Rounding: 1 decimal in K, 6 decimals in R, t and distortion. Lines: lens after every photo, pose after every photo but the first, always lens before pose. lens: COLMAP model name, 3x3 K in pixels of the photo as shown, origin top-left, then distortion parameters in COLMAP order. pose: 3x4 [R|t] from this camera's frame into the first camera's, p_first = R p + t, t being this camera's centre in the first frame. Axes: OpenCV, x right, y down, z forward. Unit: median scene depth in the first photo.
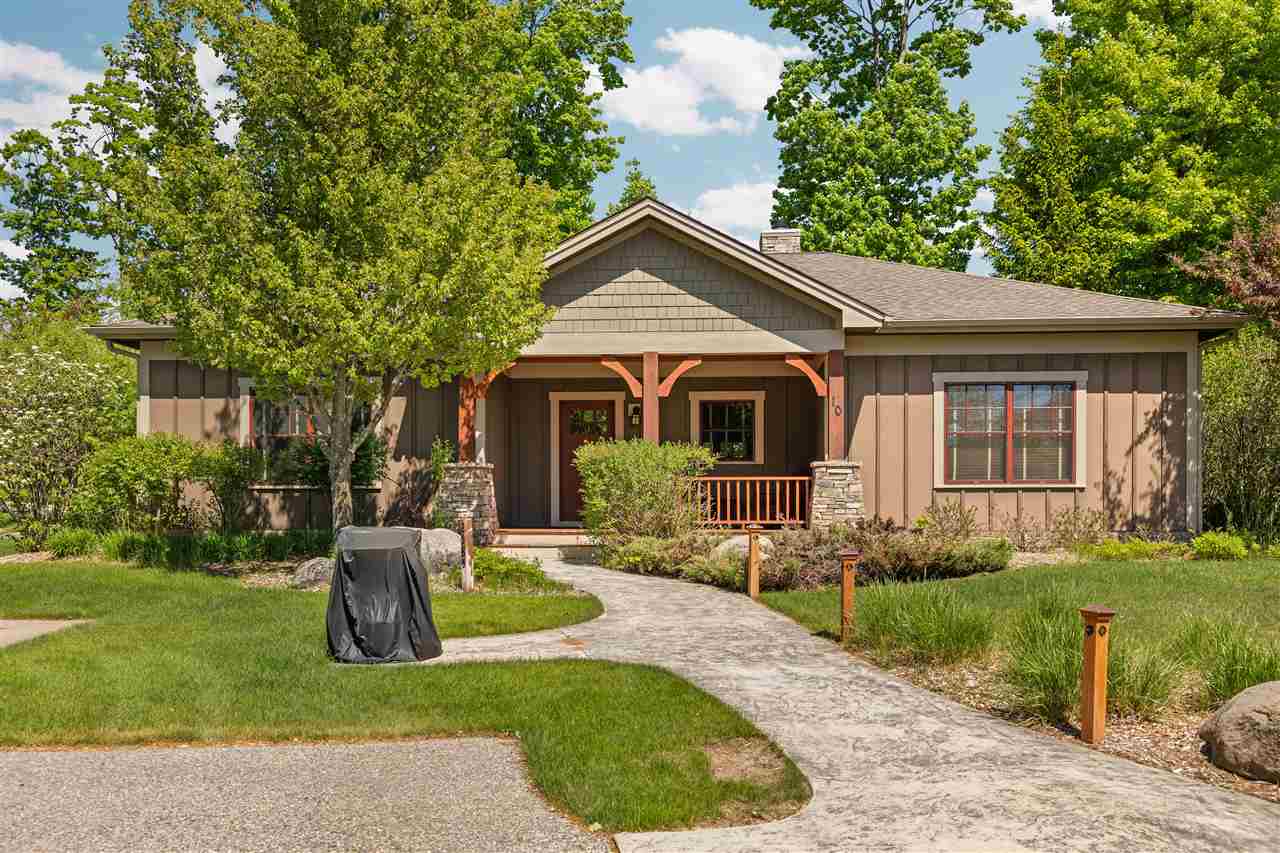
lens RADIAL K [[1192.7, 0, 636.8], [0, 1192.7, 481.0], [0, 0, 1]] dist [-0.000256, 0.000000]
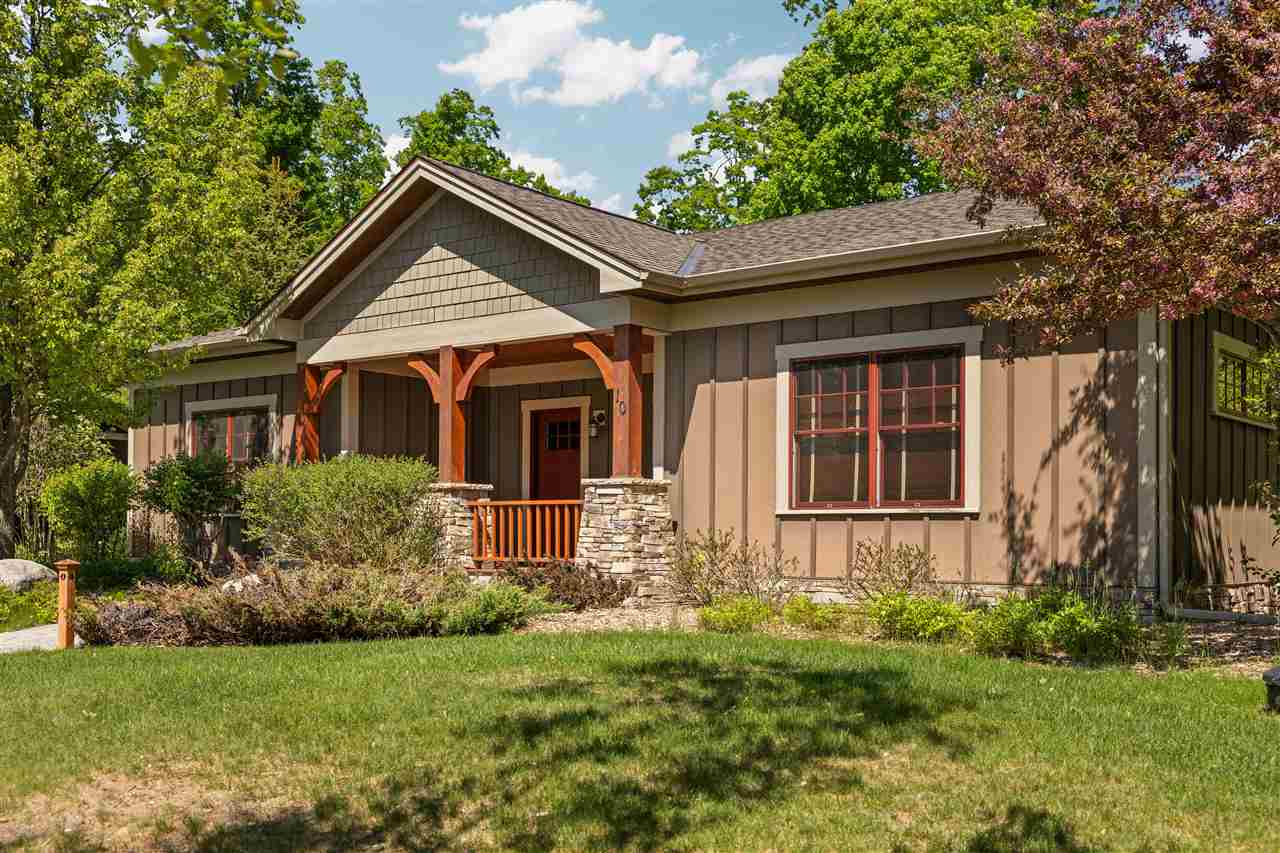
lens RADIAL K [[1334.3, 0, 650.4], [0, 1334.3, 489.4], [0, 0, 1]] dist [-0.022717, 0.000000]
pose [[0.821978, -0.010361, -0.569424, 0.630878], [-0.000494, 0.999821, -0.018906, 0.005750], [0.569518, 0.015822, 0.821826, 0.337053]]
